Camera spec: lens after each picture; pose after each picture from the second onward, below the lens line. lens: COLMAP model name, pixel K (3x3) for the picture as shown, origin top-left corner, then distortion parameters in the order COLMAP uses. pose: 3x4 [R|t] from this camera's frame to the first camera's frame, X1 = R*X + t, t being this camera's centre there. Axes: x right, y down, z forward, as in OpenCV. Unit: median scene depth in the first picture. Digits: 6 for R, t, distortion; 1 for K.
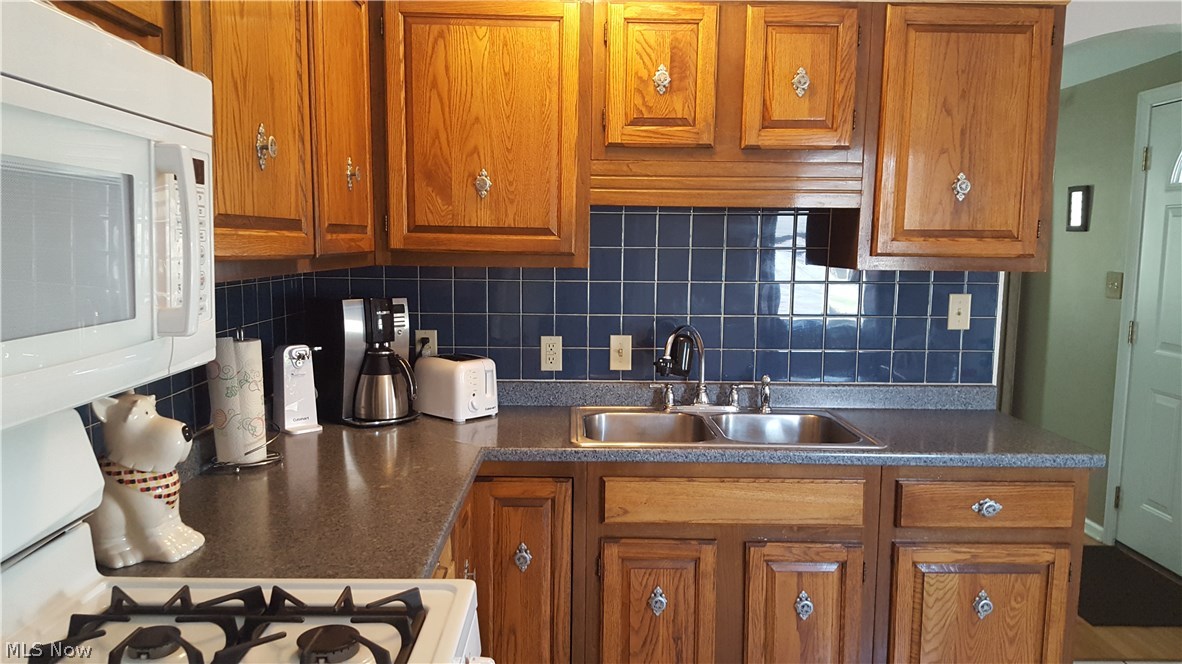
lens RADIAL K [[870.2, 0, 590.5], [0, 870.2, 346.8], [0, 0, 1]] dist [0.171597, -0.273361]
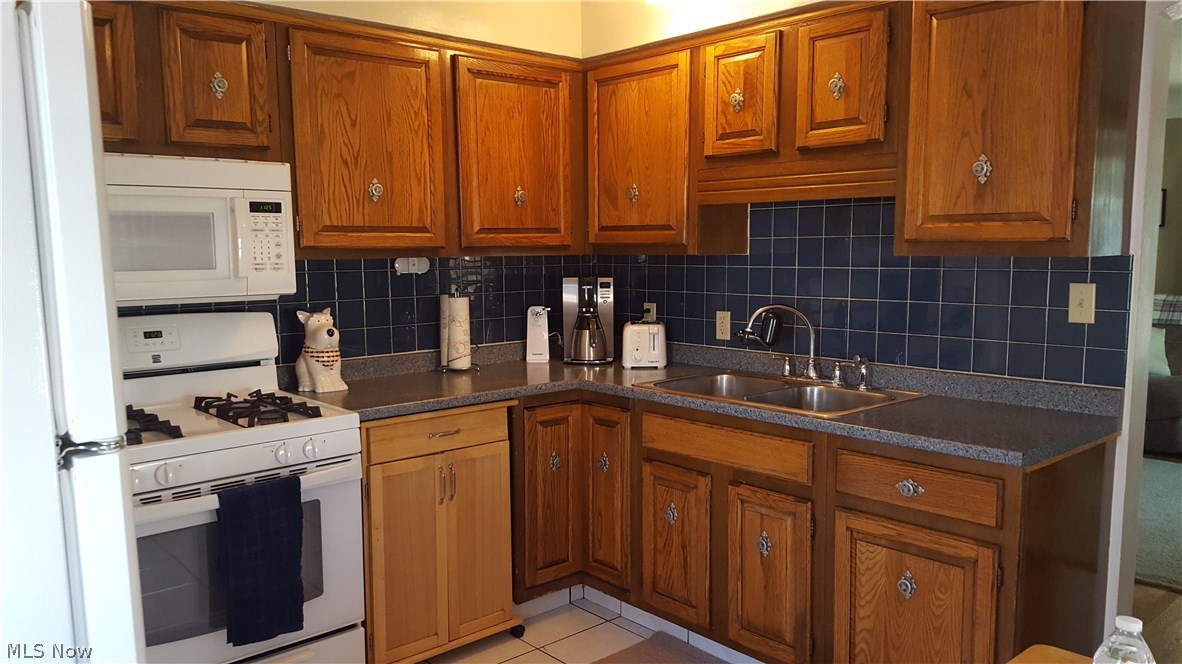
lens RADIAL K [[885.0, 0, 596.9], [0, 885.0, 331.3], [0, 0, 1]] dist [0.208025, -0.360345]
pose [[0.666370, 0.058831, -0.743297, 0.888131], [-0.070115, 0.997409, 0.016086, 0.009524], [0.742317, 0.041397, 0.668768, 0.035567]]
